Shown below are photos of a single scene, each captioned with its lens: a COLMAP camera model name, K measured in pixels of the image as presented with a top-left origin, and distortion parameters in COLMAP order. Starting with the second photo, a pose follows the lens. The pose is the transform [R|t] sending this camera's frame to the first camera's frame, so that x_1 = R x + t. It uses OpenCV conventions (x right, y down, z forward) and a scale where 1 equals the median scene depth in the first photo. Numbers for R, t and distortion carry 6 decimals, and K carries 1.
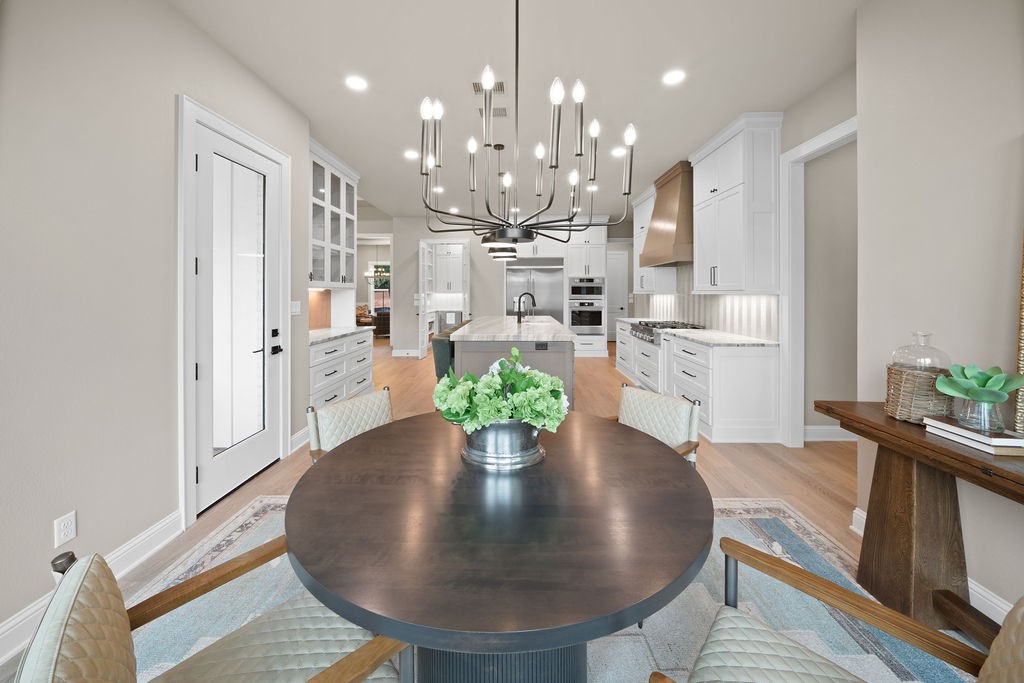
lens RADIAL K [[371.3, 0, 506.4], [0, 371.3, 297.2], [0, 0, 1]] dist [-0.001067, -0.000125]
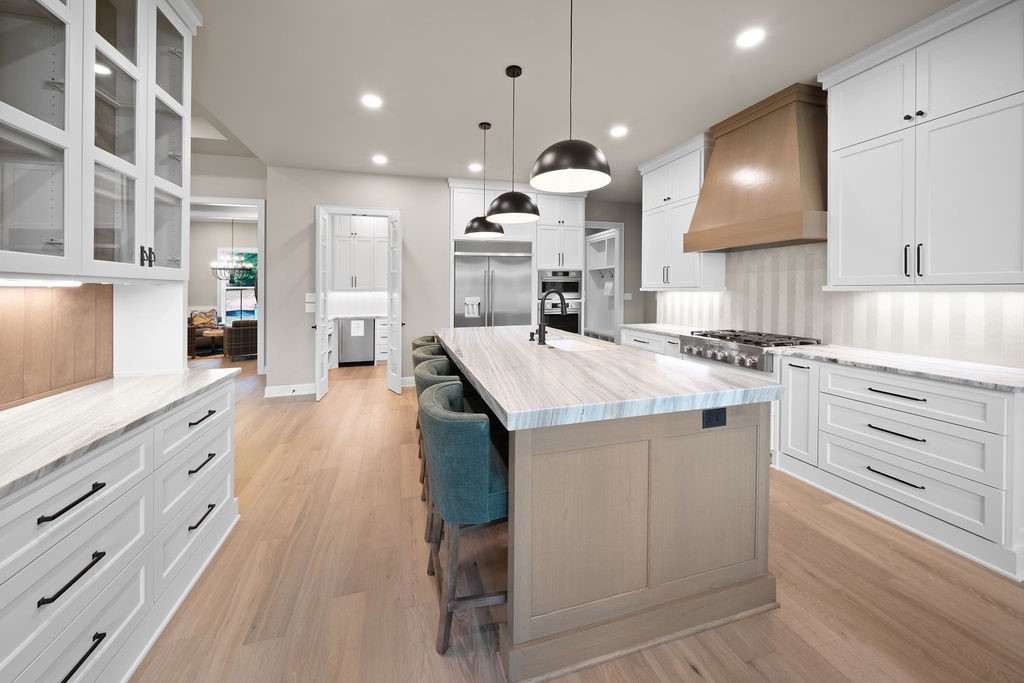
lens RADIAL K [[368.6, 0, 496.0], [0, 368.6, 288.8], [0, 0, 1]] dist [0.000345, -0.000013]
pose [[0.957144, -0.003872, 0.289587, -0.125148], [0.009021, 0.999824, -0.016447, -0.003576], [-0.289472, 0.018355, 0.957010, 0.325732]]
